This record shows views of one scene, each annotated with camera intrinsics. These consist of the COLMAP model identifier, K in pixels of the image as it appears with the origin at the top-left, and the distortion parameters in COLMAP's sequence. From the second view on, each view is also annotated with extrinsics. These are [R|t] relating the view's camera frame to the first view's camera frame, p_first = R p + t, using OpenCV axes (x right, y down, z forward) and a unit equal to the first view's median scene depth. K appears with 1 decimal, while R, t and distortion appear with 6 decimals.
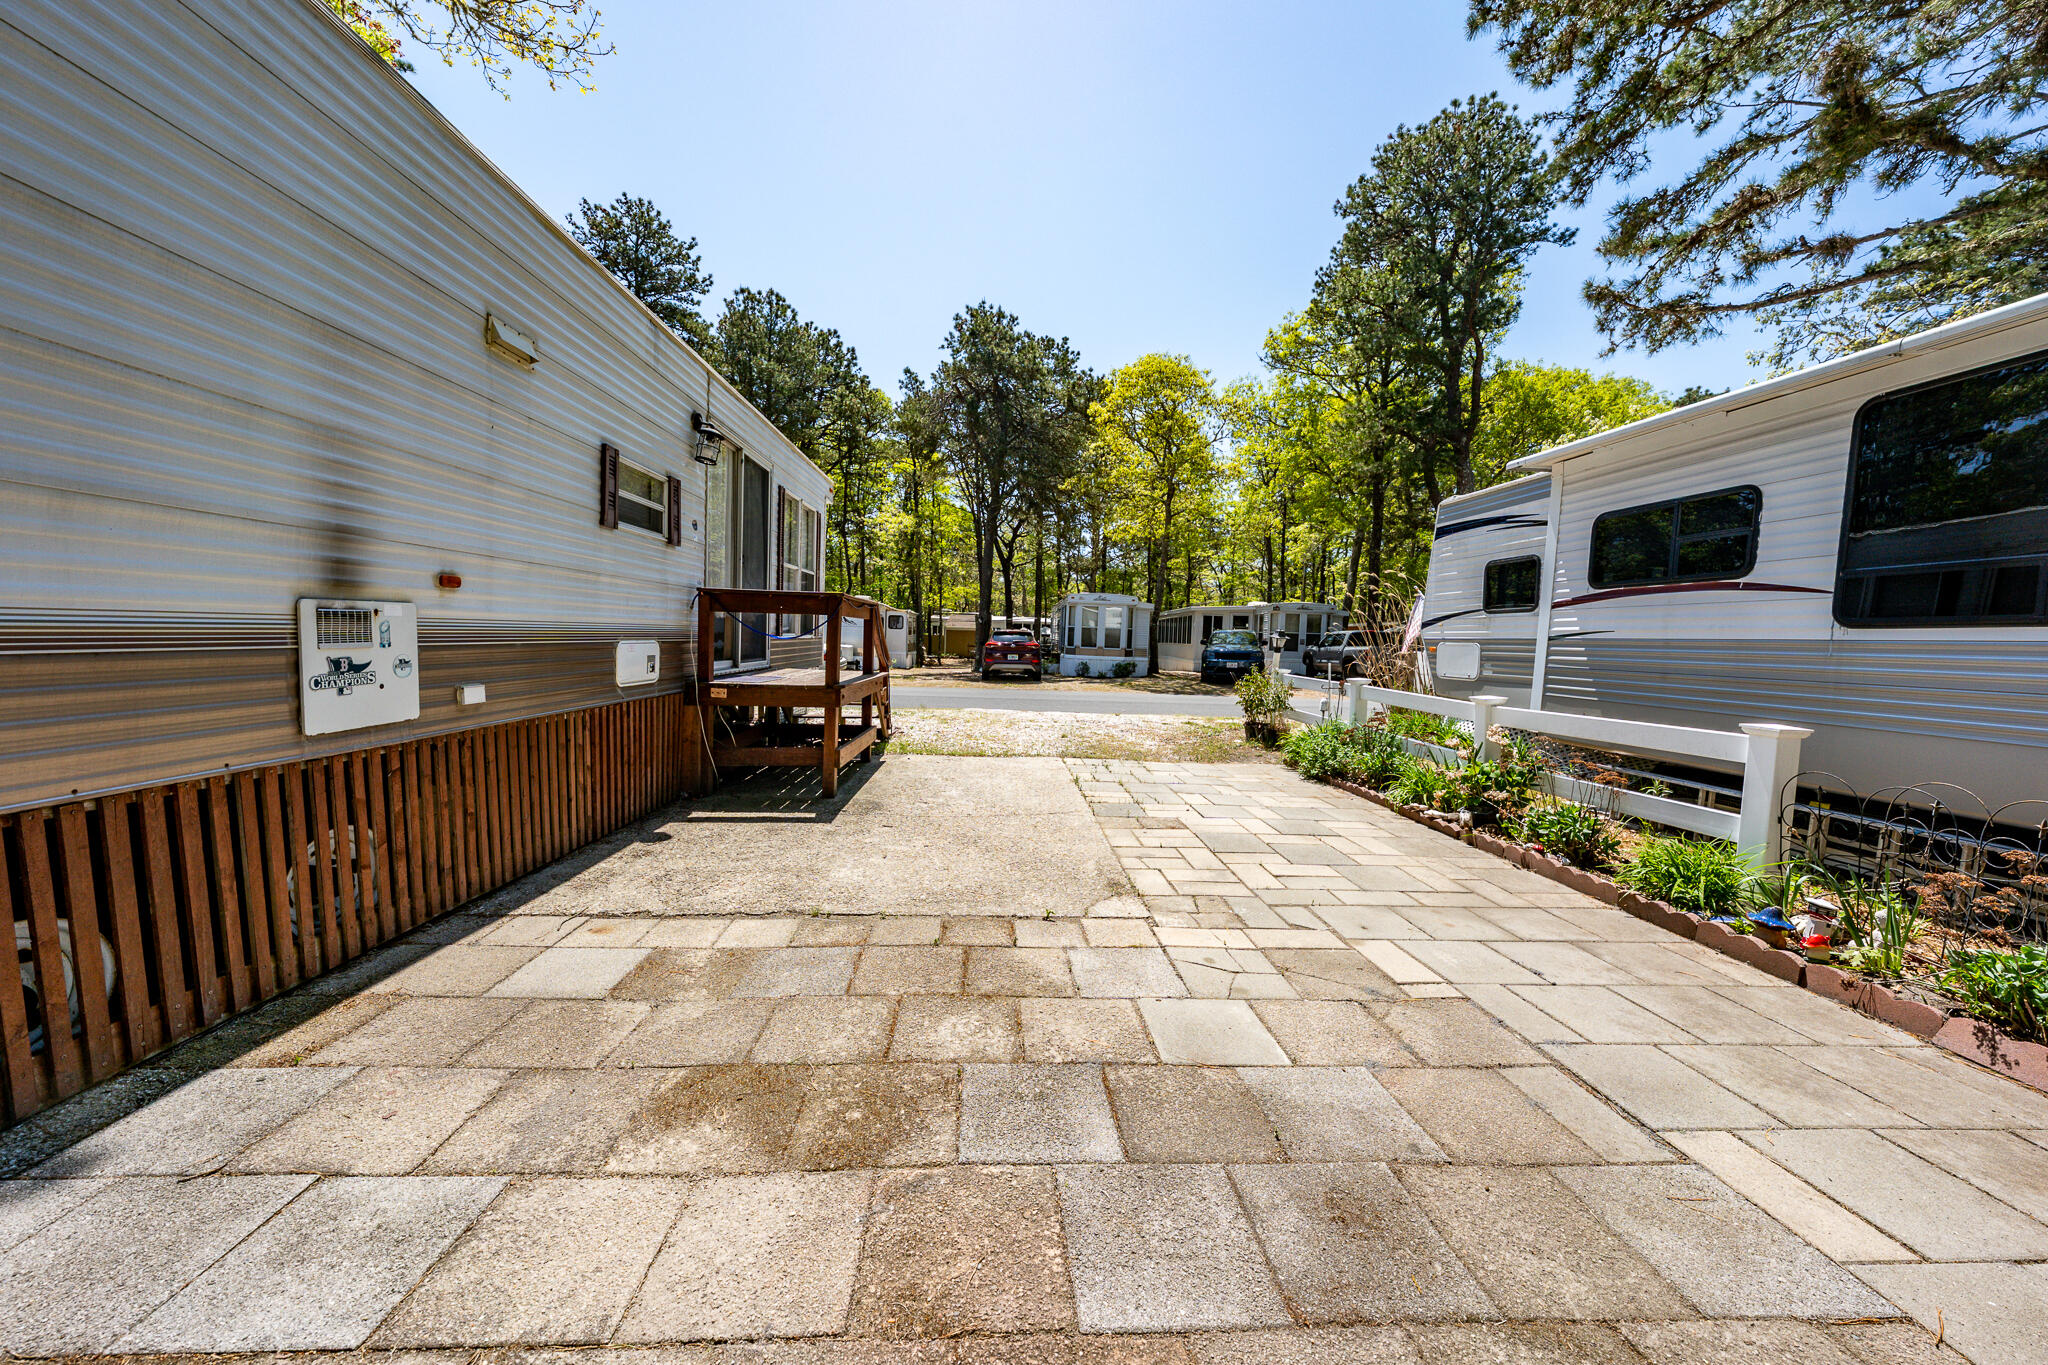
lens RADIAL K [[695.6, 0, 1018.7], [0, 695.6, 676.8], [0, 0, 1]] dist [-0.005565, 0.000360]
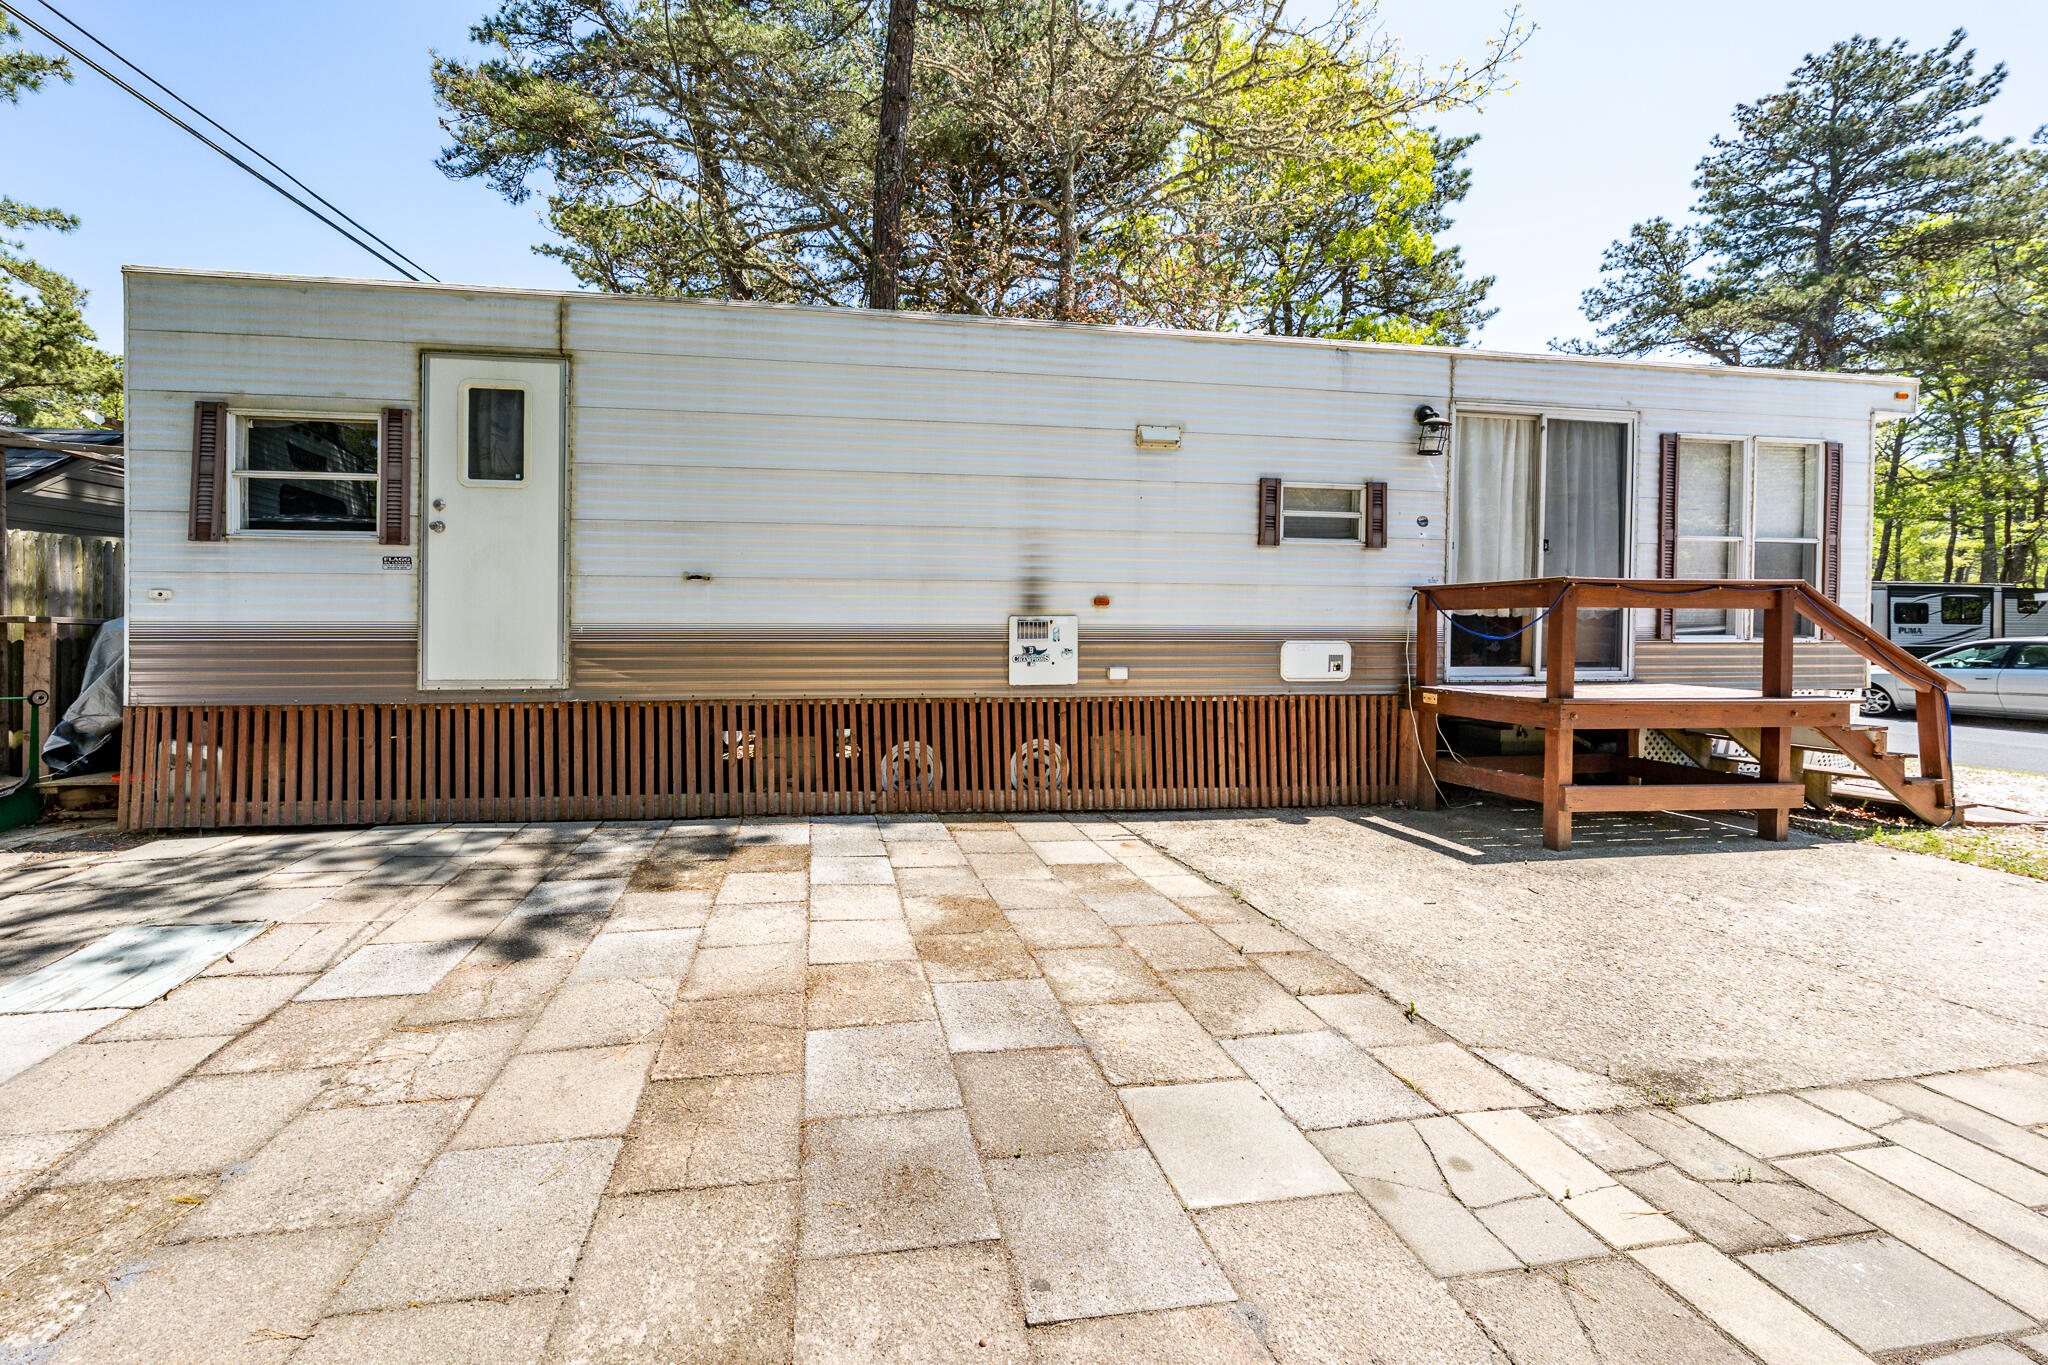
lens RADIAL K [[695.6, 0, 930.6], [0, 695.6, 627.0], [0, 0, 1]] dist [-0.005565, 0.000360]
pose [[0.119773, -0.030193, -0.992342, 0.748200], [-0.061550, 0.997389, -0.037775, 0.006601], [0.990892, 0.065603, 0.117602, 0.425628]]
